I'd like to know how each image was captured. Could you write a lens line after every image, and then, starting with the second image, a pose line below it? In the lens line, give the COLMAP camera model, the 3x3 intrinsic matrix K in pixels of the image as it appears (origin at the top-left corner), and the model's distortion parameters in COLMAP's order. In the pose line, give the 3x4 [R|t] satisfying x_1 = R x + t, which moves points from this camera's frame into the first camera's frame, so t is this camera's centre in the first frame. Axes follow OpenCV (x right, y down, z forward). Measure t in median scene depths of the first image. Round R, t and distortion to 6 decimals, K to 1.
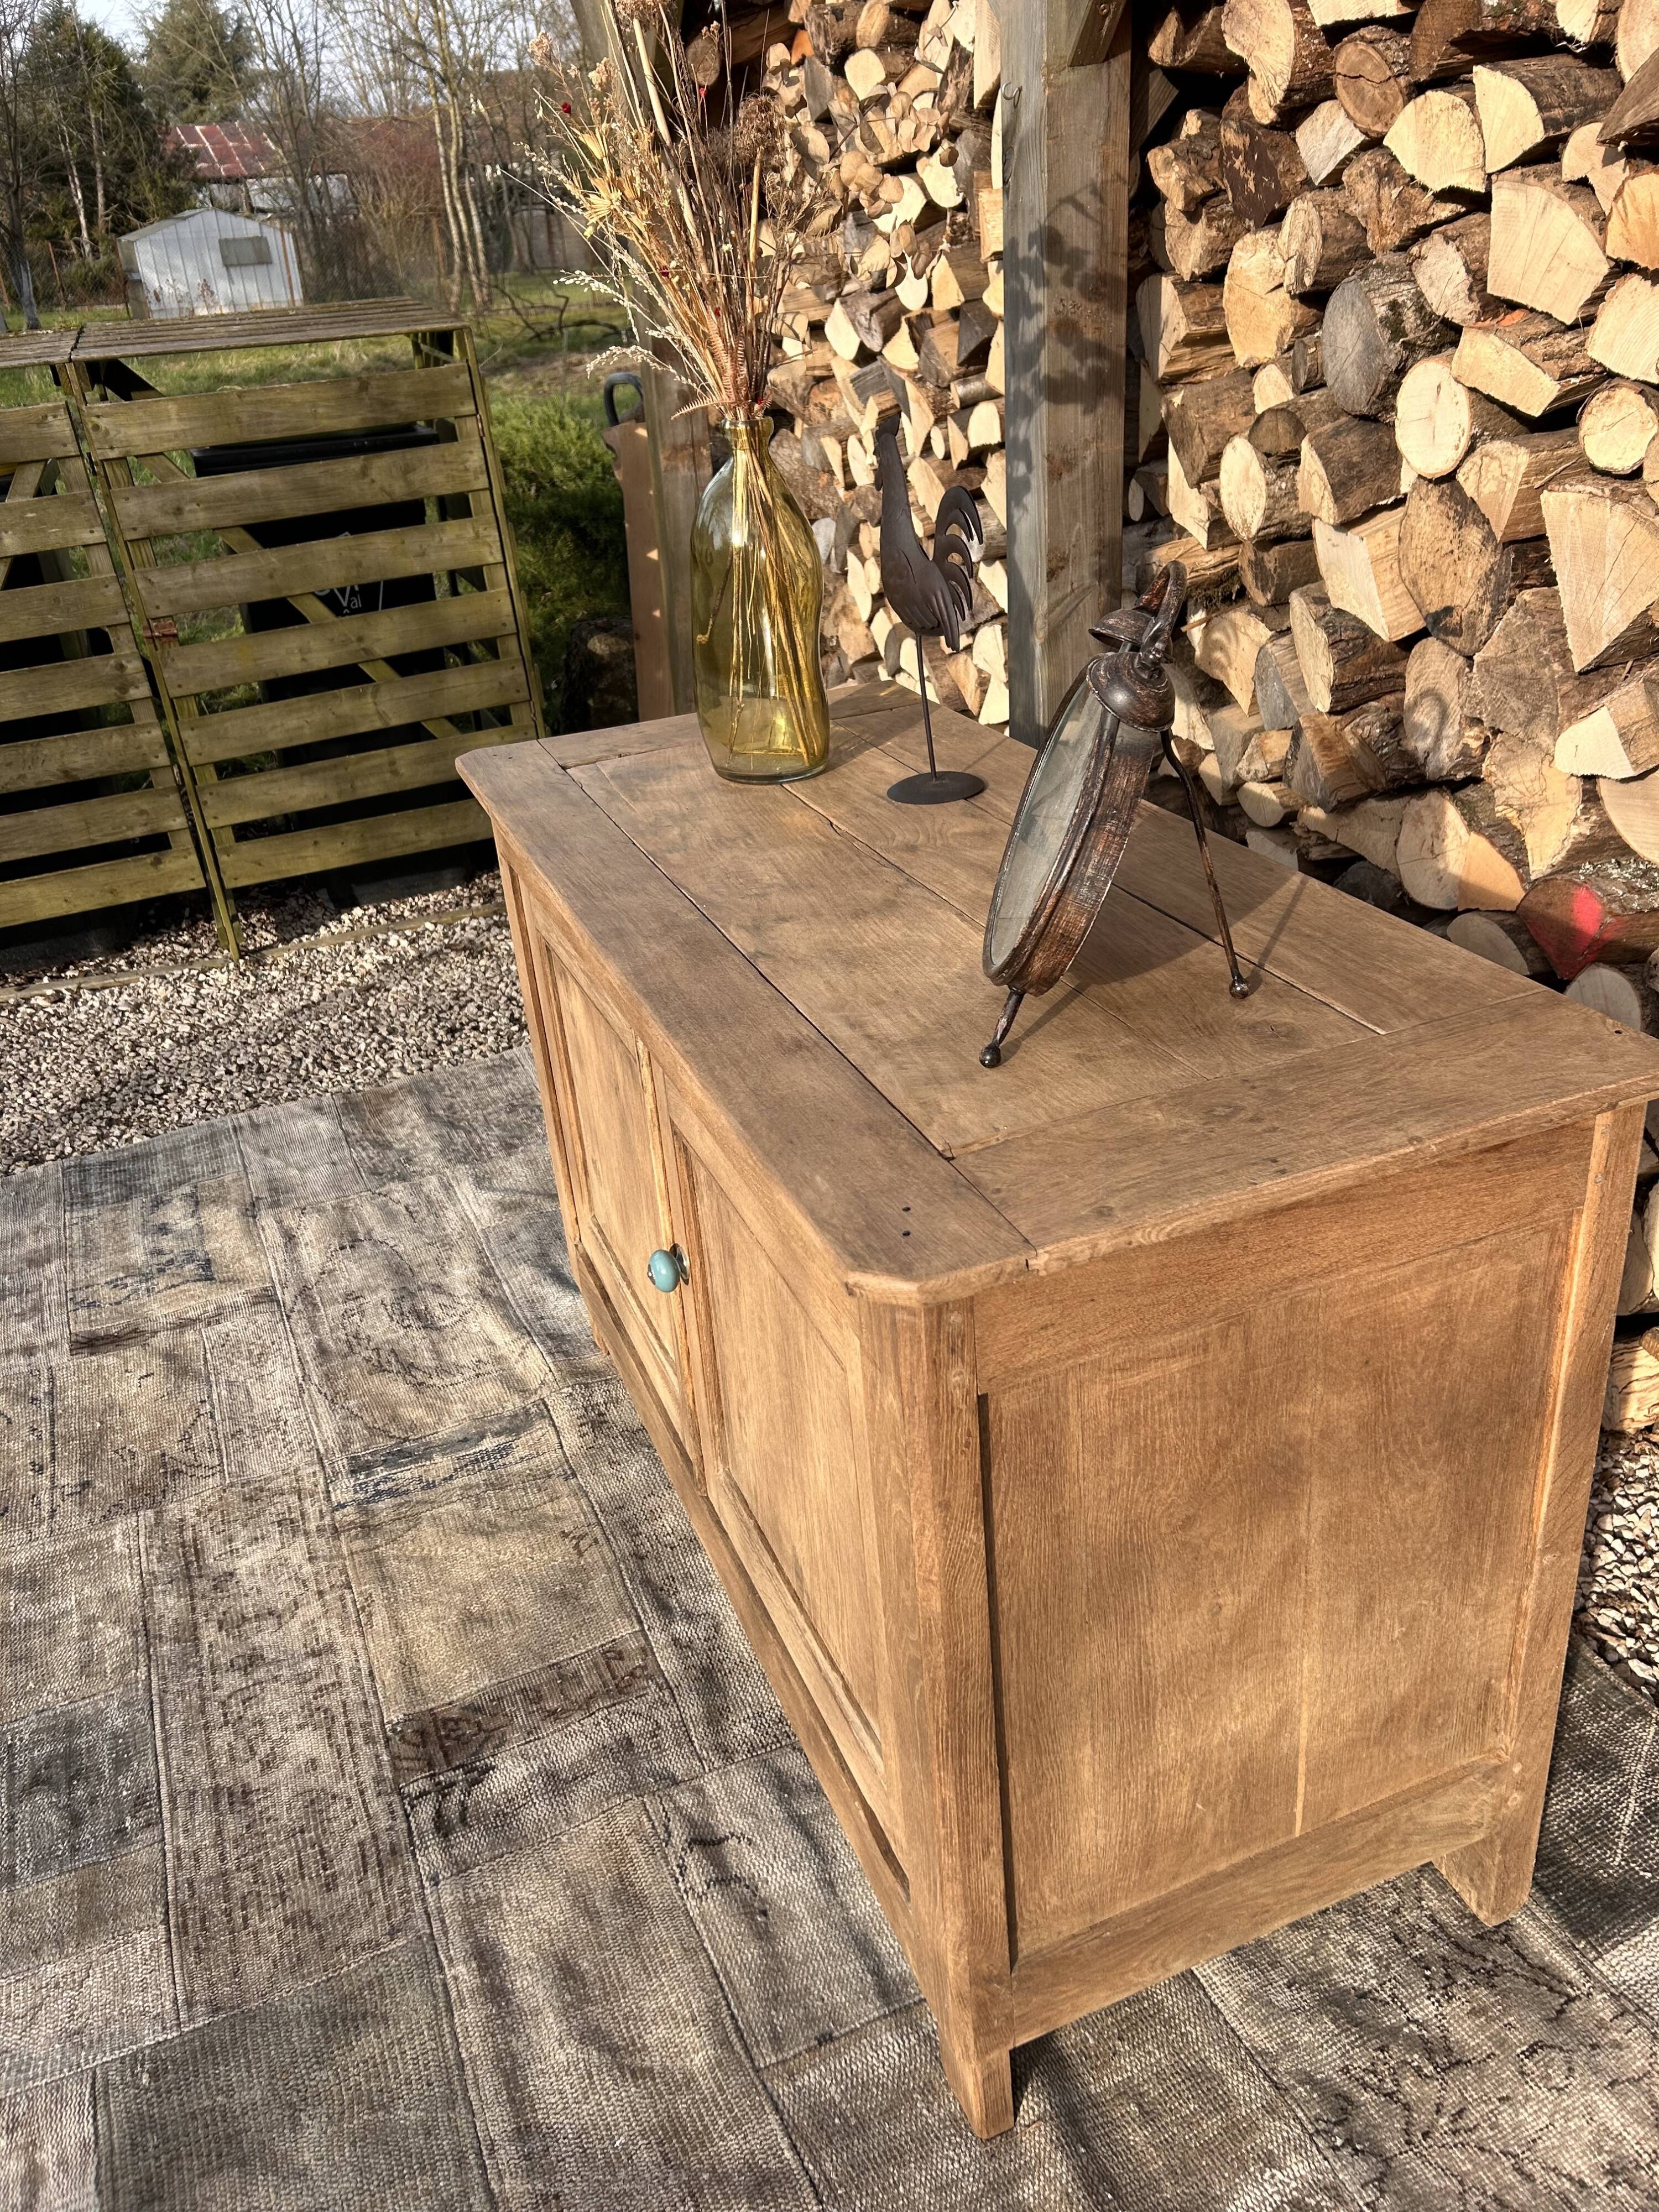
lens RADIAL K [[1665.3, 0, 844.1], [0, 1665.3, 1096.9], [0, 0, 1]] dist [0.053214, -0.061215]
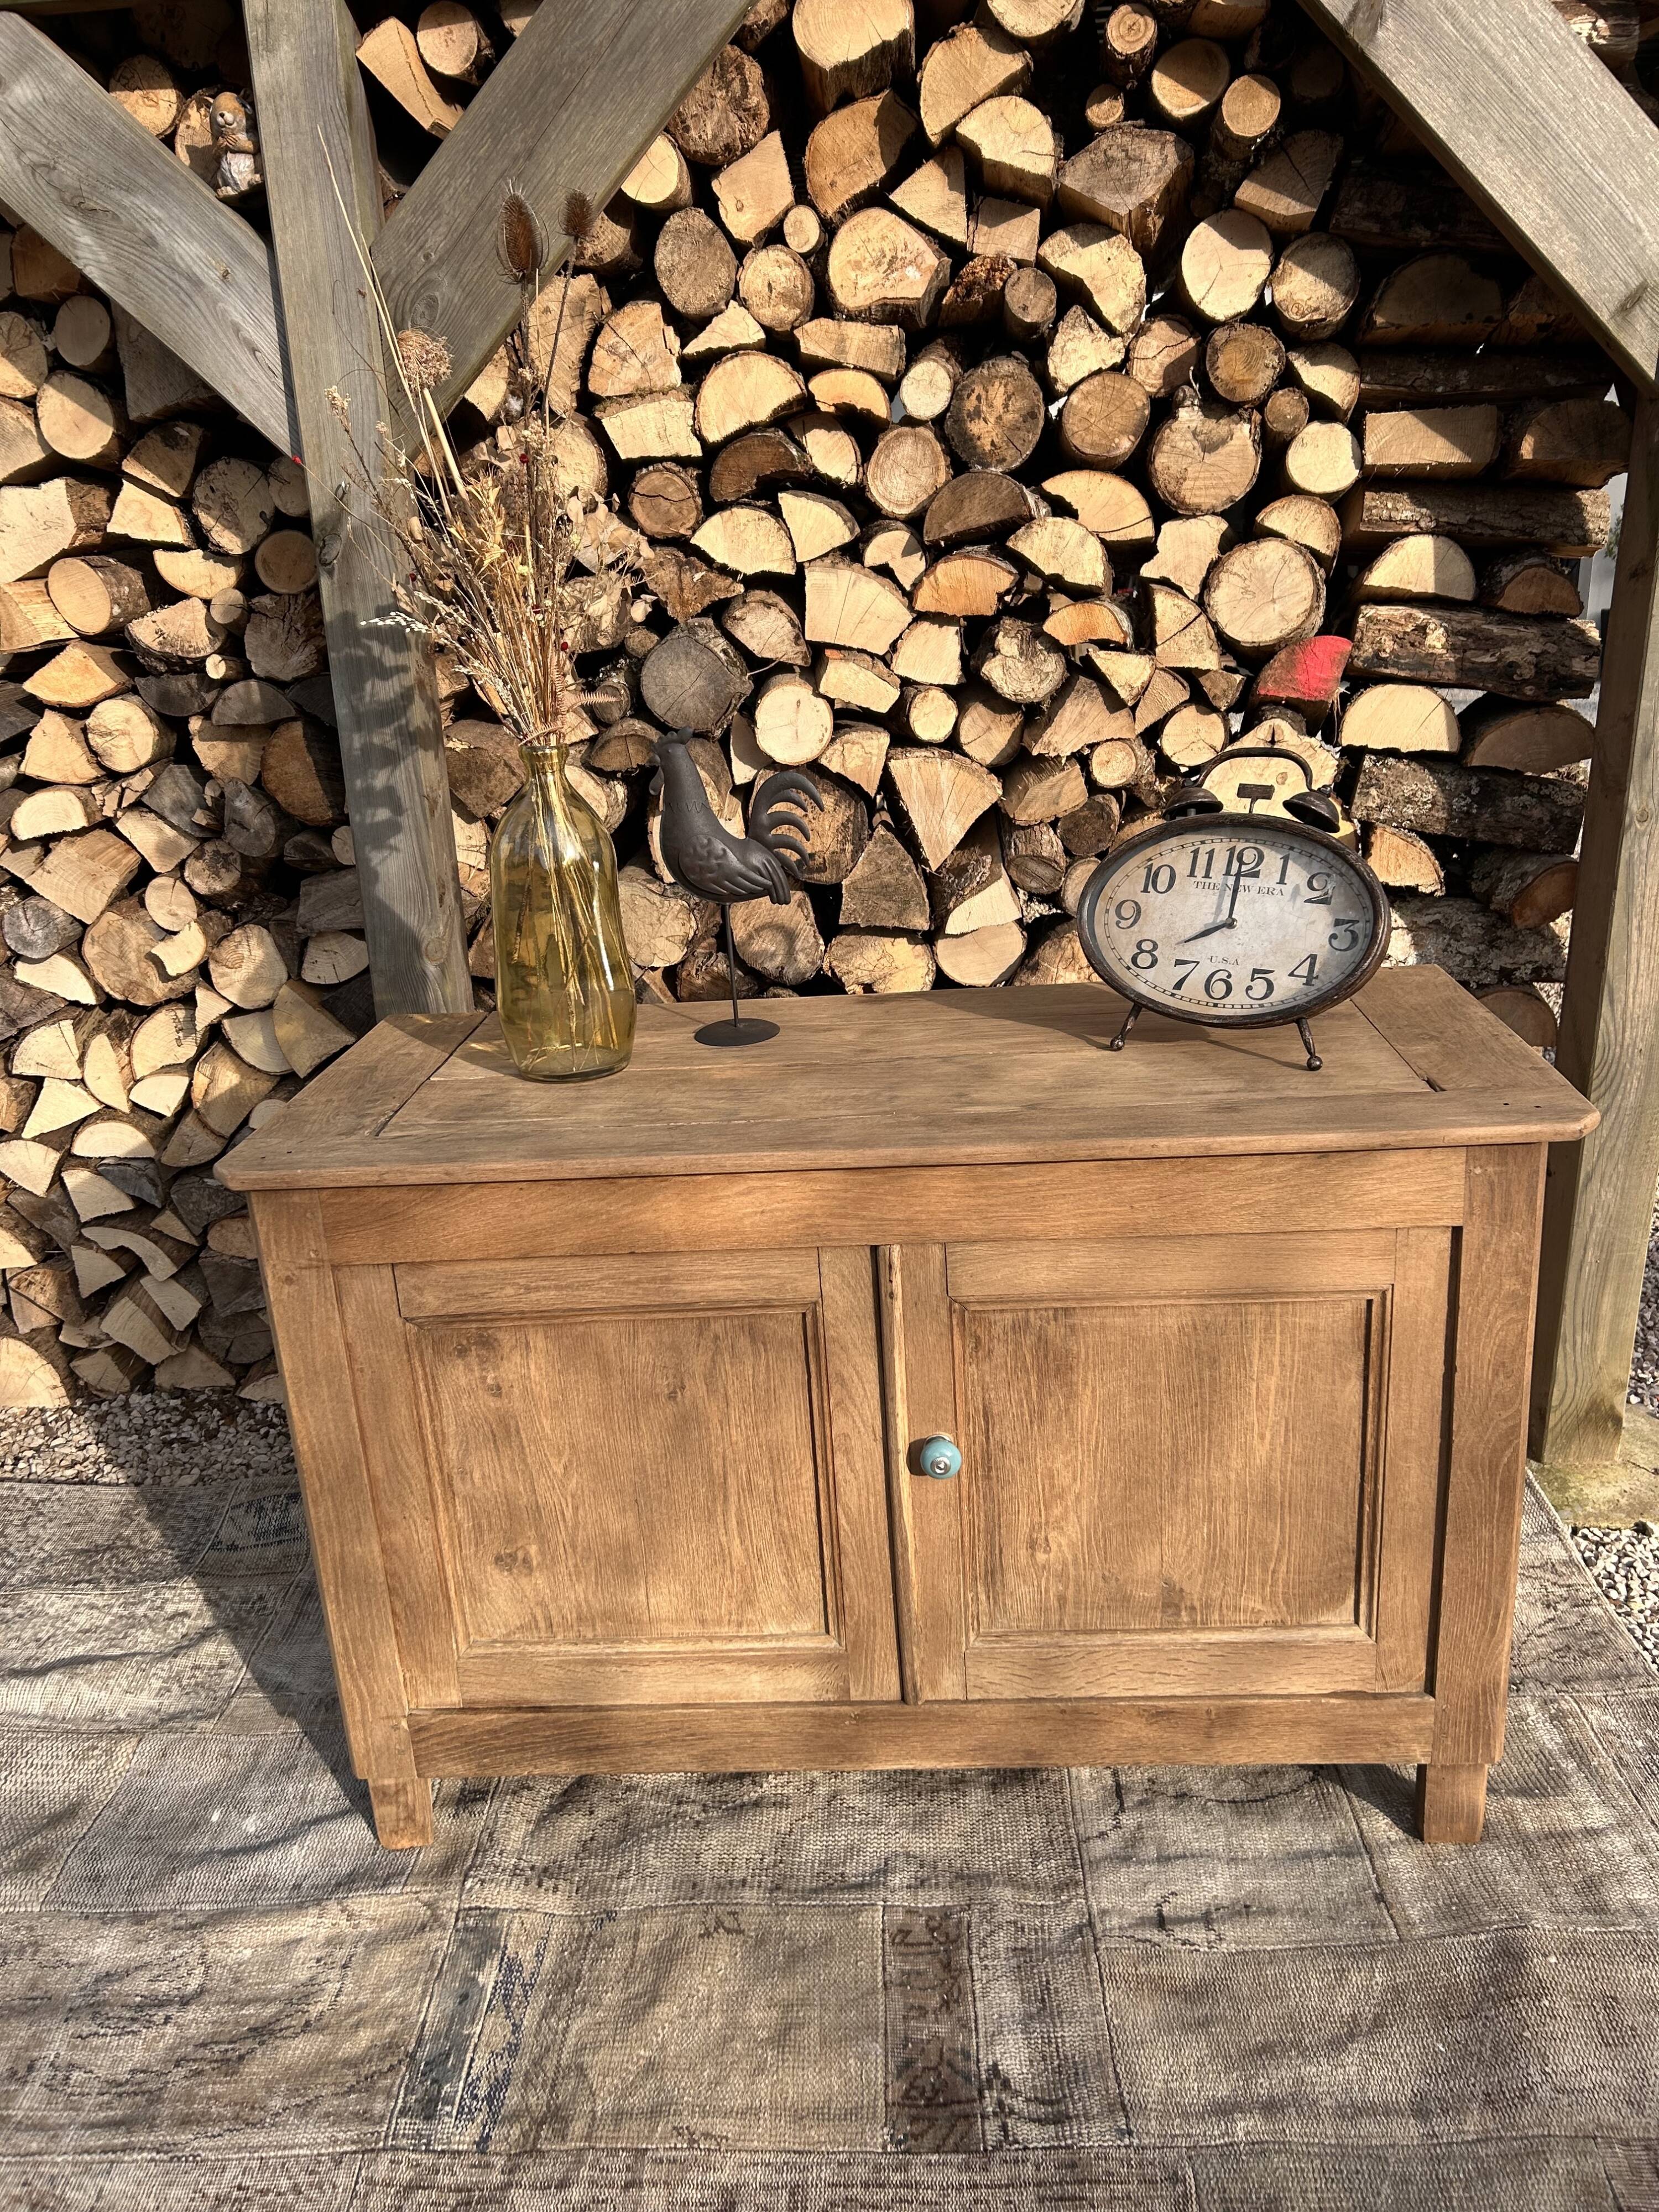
lens RADIAL K [[1667.8, 0, 817.0], [0, 1667.8, 1106.2], [0, 0, 1]] dist [0.043588, -0.045686]
pose [[0.432338, -0.240724, 0.868985, -0.869819], [0.438348, 0.898279, 0.030752, -0.141559], [-0.787994, 0.367623, 0.493882, 0.388586]]
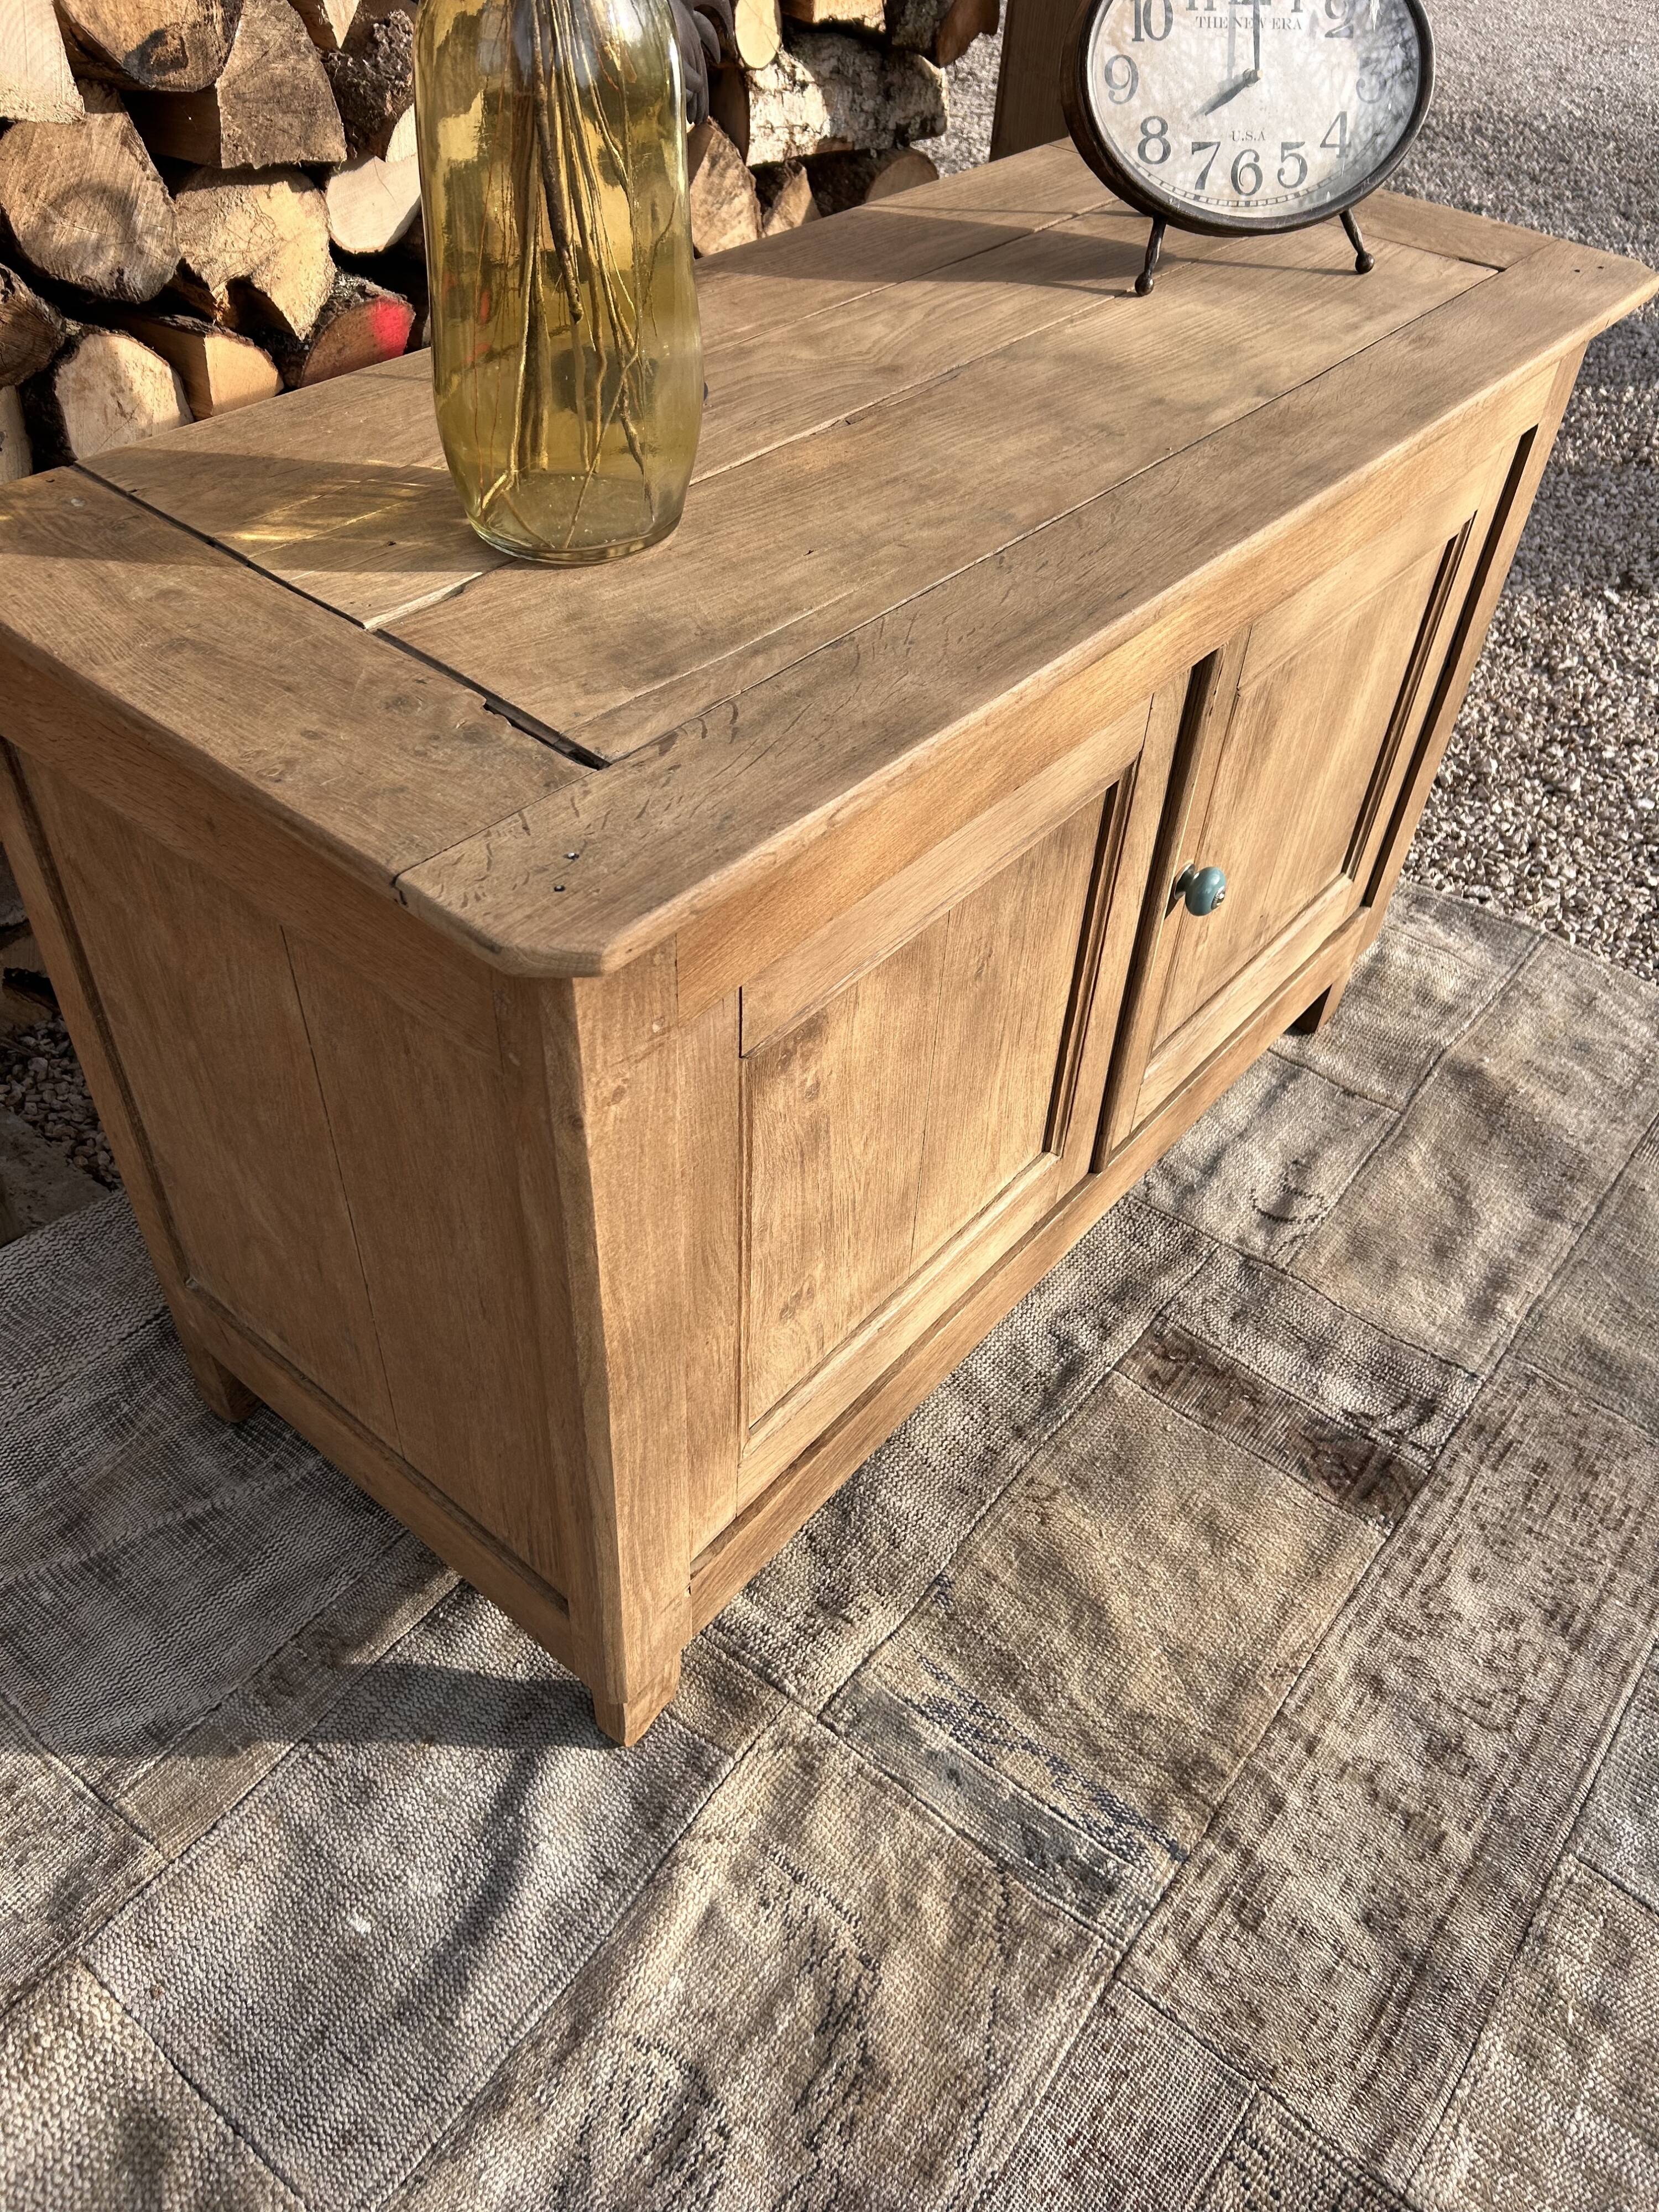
lens RADIAL K [[1668.8, 0, 843.9], [0, 1668.8, 1099.7], [0, 0, 1]] dist [0.044710, -0.050531]
pose [[-0.478736, -0.569898, 0.667853, -0.559007], [0.386768, 0.546001, 0.743164, -0.465805], [-0.788176, 0.614084, -0.040972, 1.068721]]
